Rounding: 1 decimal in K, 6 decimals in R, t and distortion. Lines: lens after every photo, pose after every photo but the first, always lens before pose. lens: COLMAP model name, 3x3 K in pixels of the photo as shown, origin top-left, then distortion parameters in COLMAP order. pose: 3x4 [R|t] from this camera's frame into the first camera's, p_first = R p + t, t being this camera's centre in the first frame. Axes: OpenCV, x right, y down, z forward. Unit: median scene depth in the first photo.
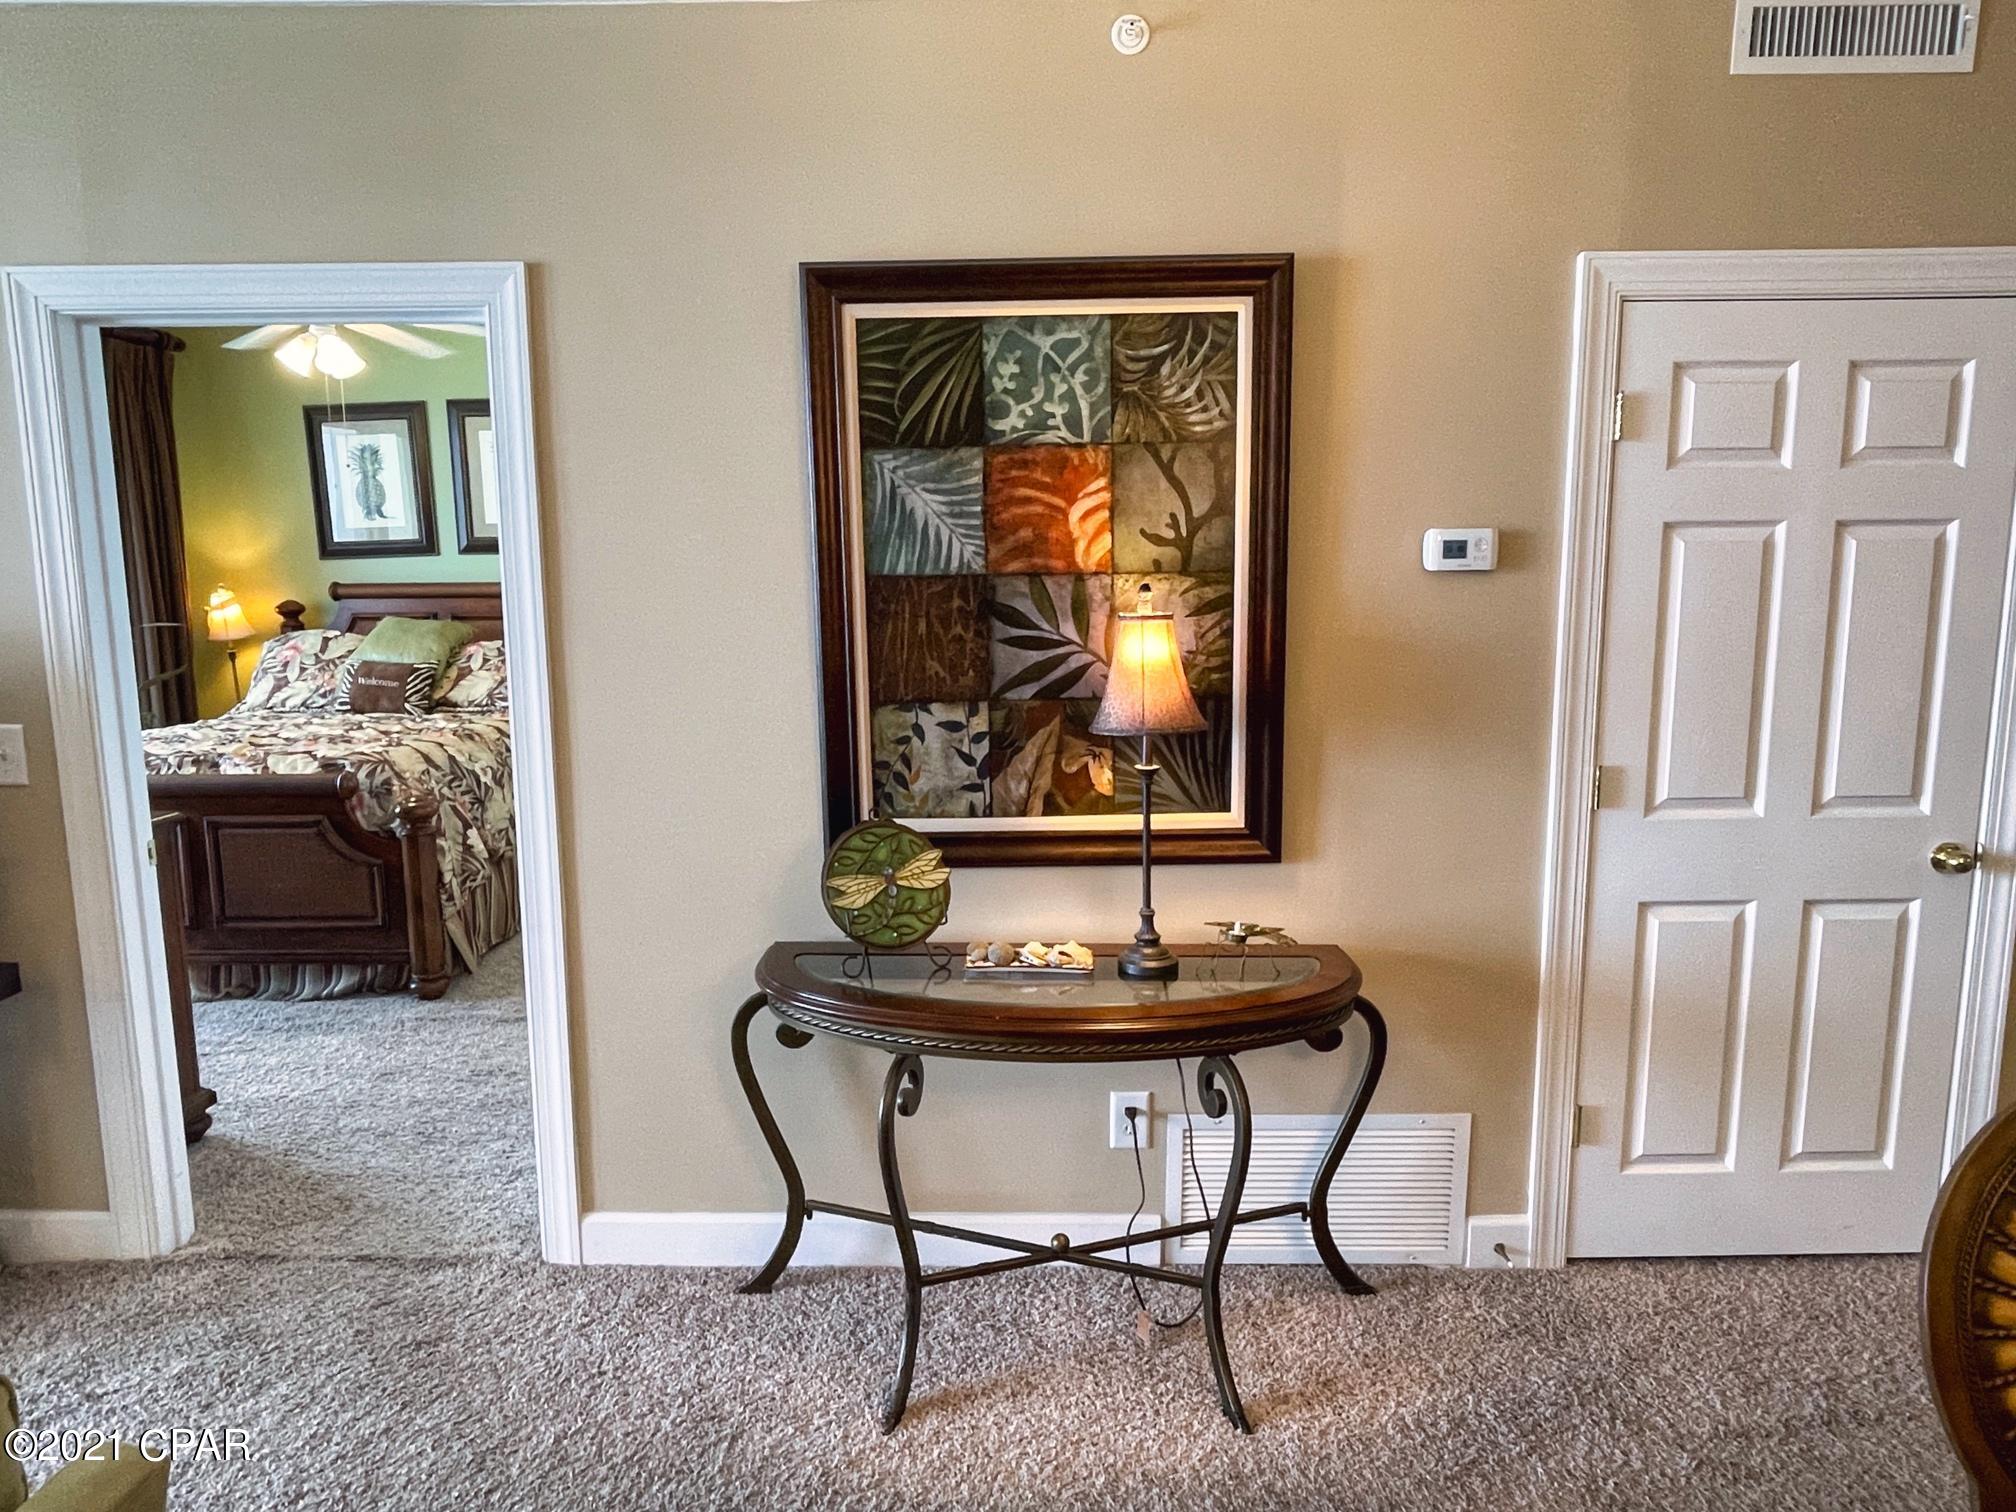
lens RADIAL K [[1302.6, 0, 1011.5], [0, 1302.6, 764.1], [0, 0, 1]] dist [0.015510, -0.000960]
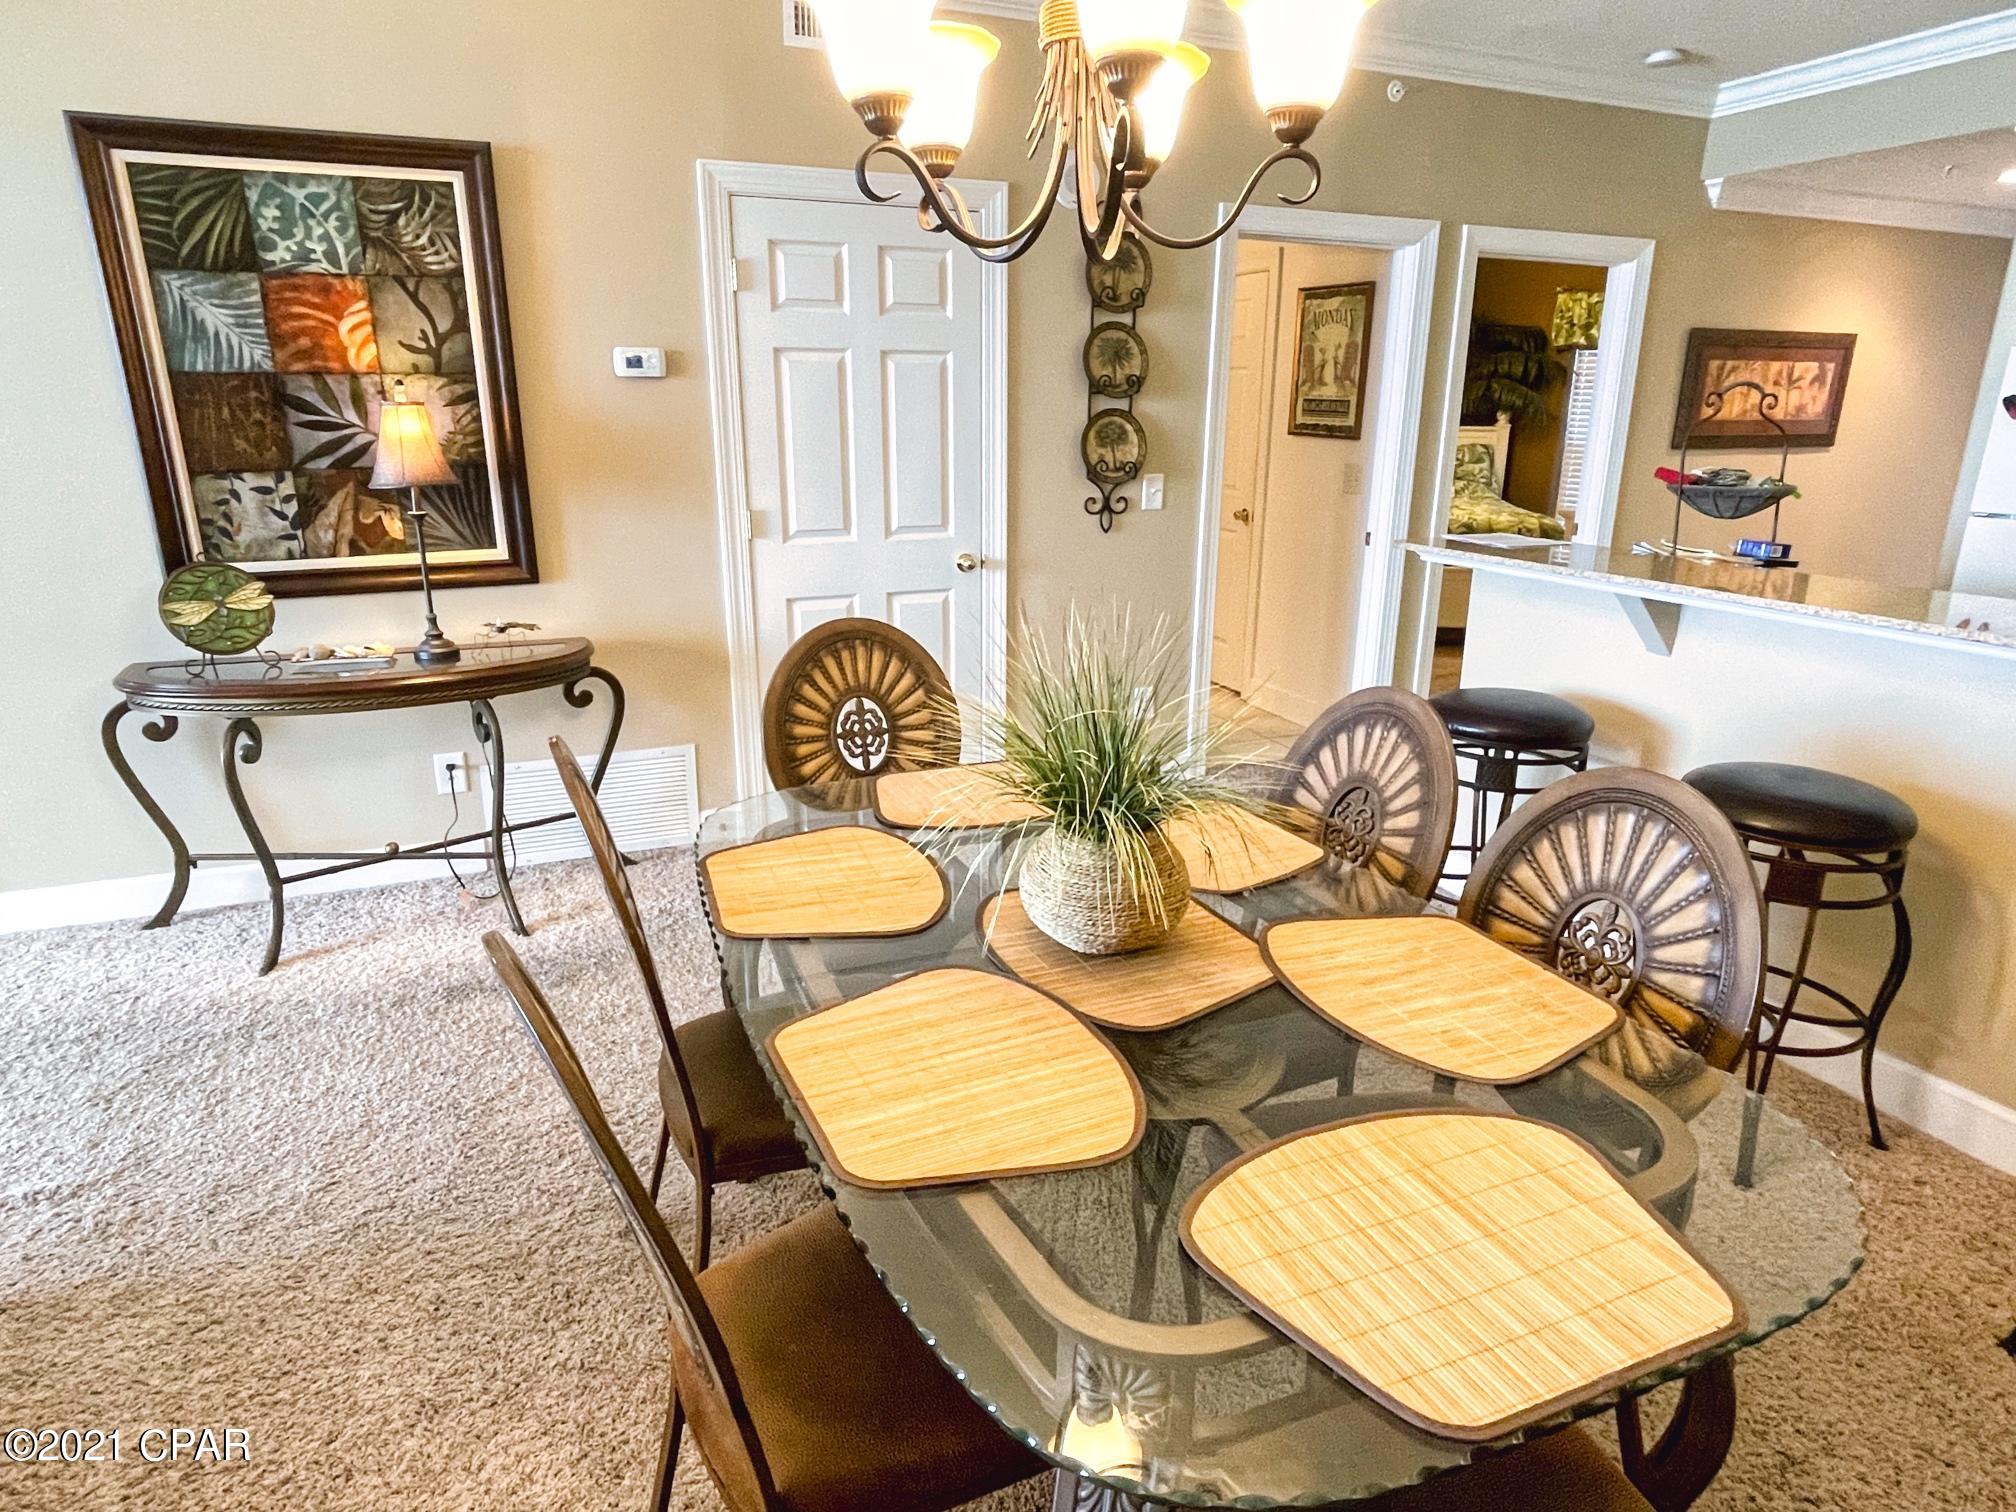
lens RADIAL K [[1176.9, 0, 1008.0], [0, 1176.9, 756.0], [0, 0, 1]] dist [-0.027662, 0.016816]
pose [[0.914719, -0.102435, 0.390891, 0.161964], [0.049788, 0.988536, 0.142543, 0.111016], [-0.401011, -0.110925, 0.909333, -0.434545]]
